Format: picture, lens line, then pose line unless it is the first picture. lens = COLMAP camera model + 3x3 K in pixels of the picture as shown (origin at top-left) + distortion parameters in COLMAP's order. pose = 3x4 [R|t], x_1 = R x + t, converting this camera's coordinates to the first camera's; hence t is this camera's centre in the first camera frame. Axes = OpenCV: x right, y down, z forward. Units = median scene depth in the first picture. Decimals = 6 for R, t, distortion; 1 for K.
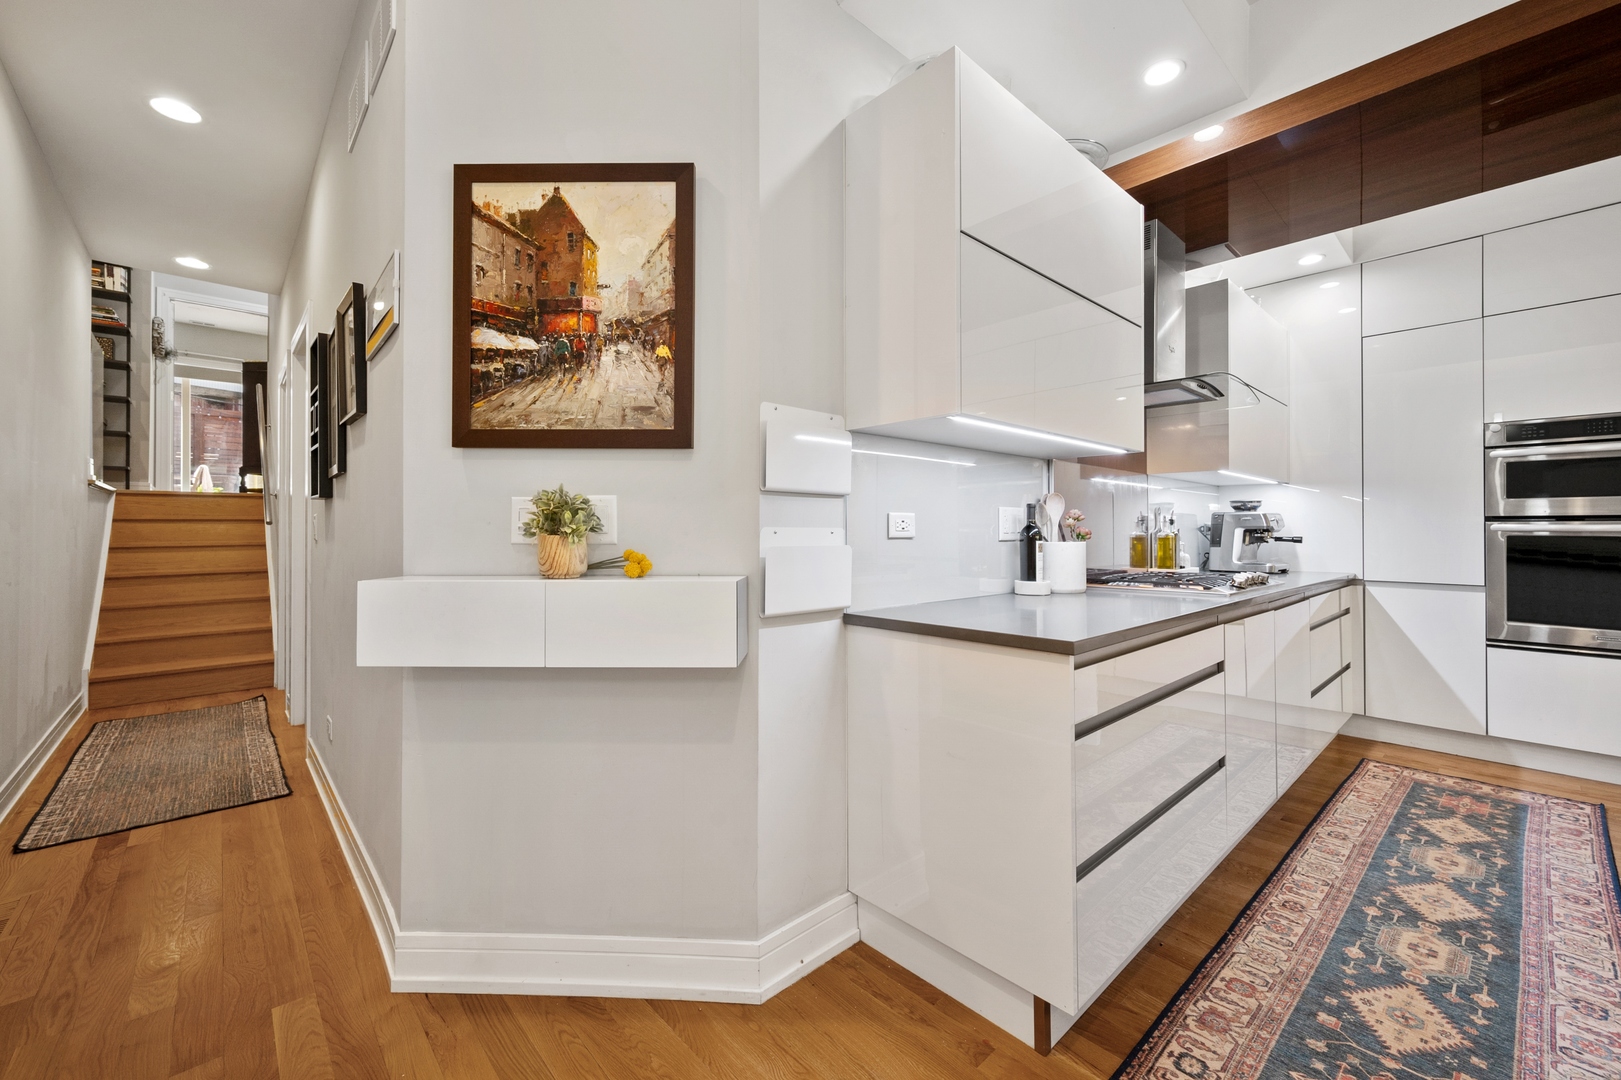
lens RADIAL K [[647.8, 0, 804.5], [0, 647.8, 525.3], [0, 0, 1]] dist [0.003603, 0.000074]
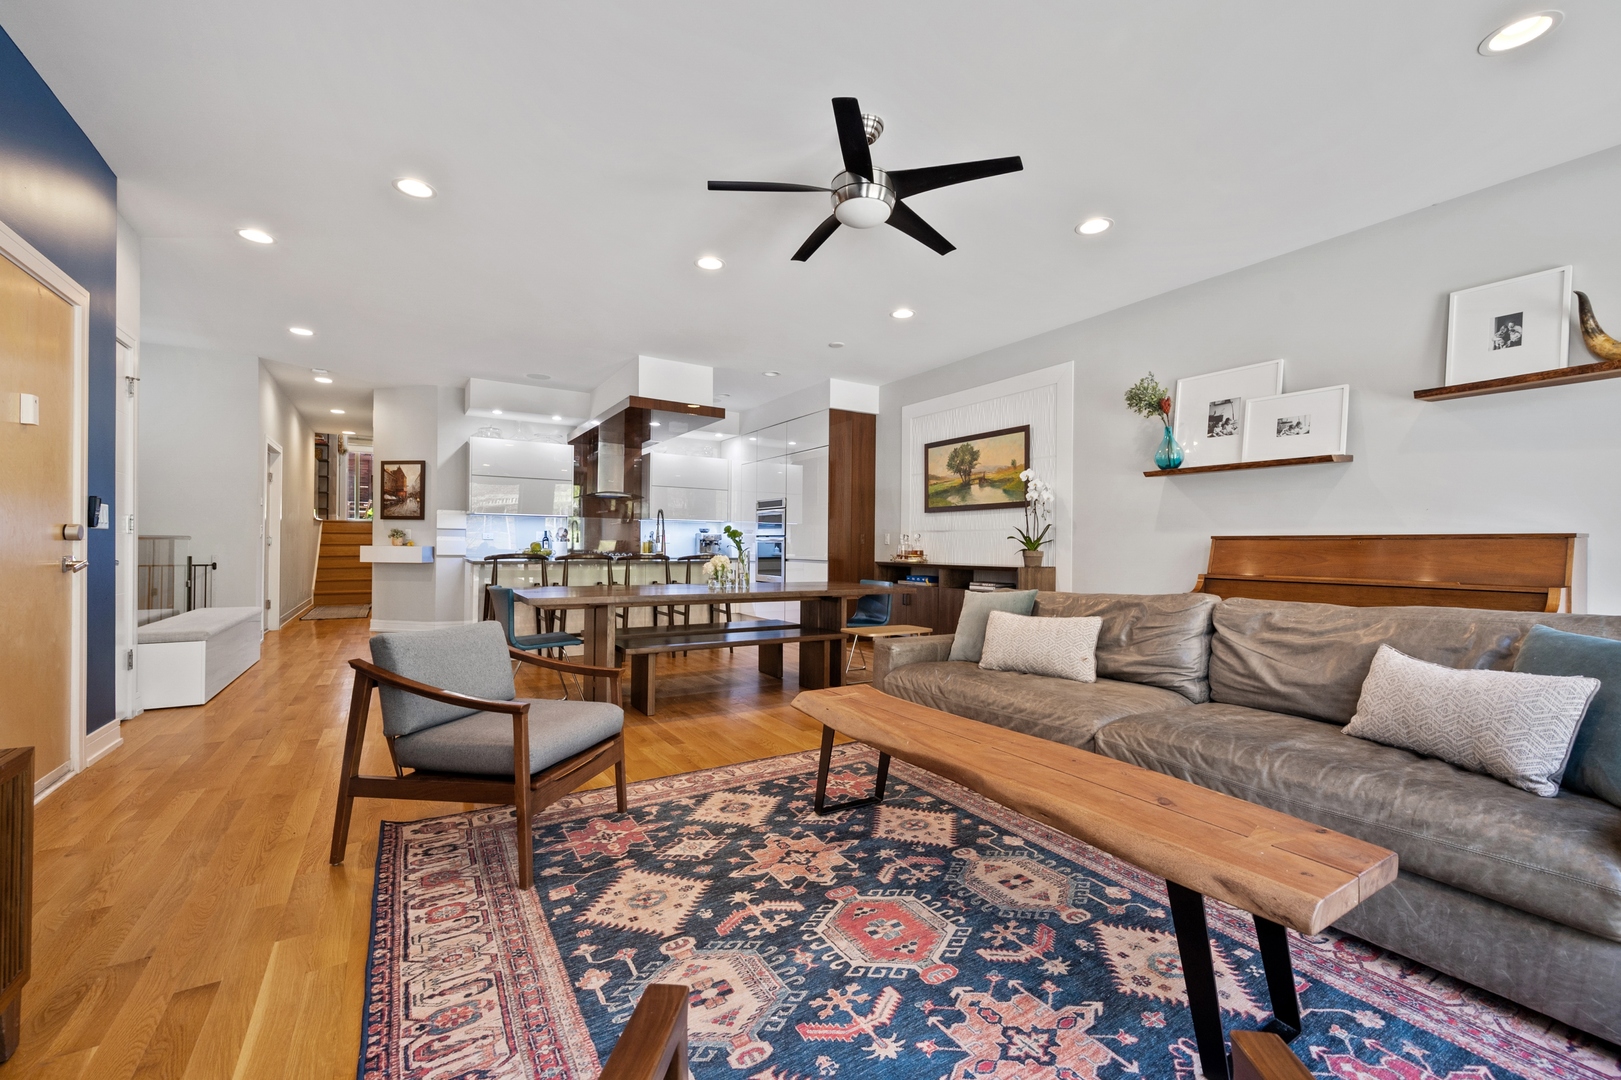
lens RADIAL K [[647.8, 0, 799.2], [0, 647.8, 545.9], [0, 0, 1]] dist [0.003603, 0.000074]
pose [[0.983300, 0.010688, -0.181681, 2.462168], [-0.009267, 0.999919, 0.008667, 0.006028], [0.181759, -0.006838, 0.983319, -2.307902]]
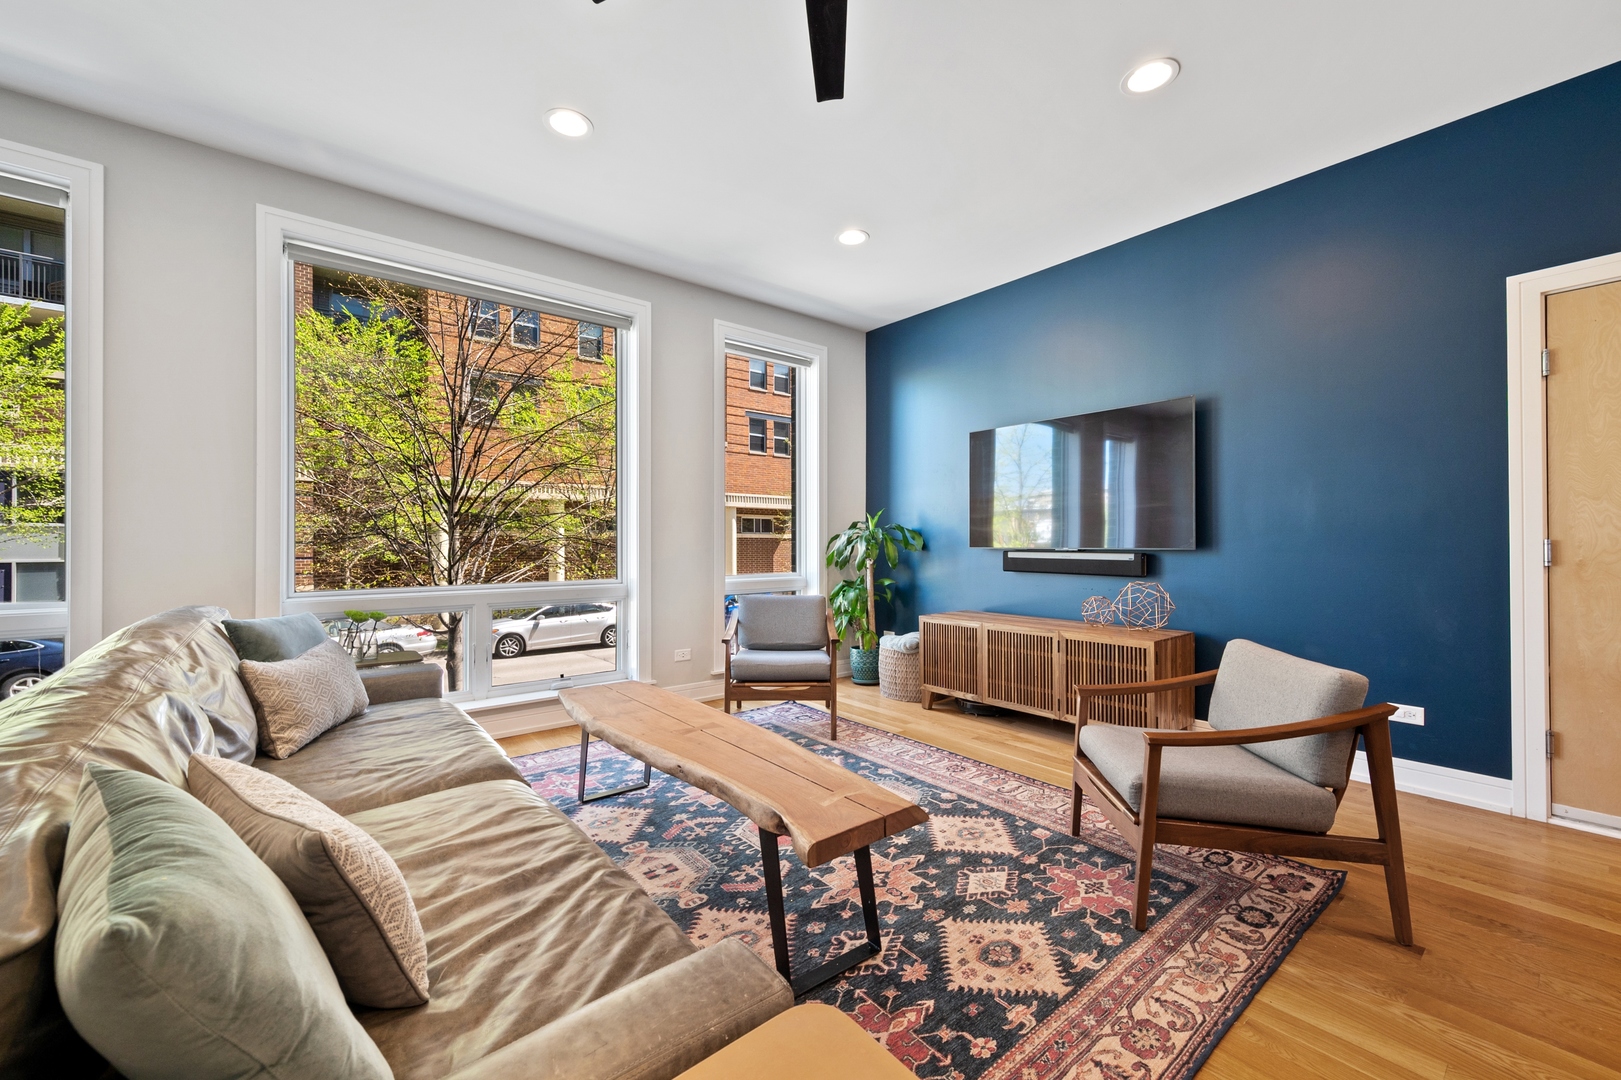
lens RADIAL K [[647.8, 0, 798.3], [0, 647.8, 536.5], [0, 0, 1]] dist [0.003603, 0.000074]
pose [[-0.998138, 0.003601, 0.060885, 2.334836], [0.002529, 0.999841, -0.017673, 0.000990], [-0.060939, -0.017487, -0.997988, -0.381278]]
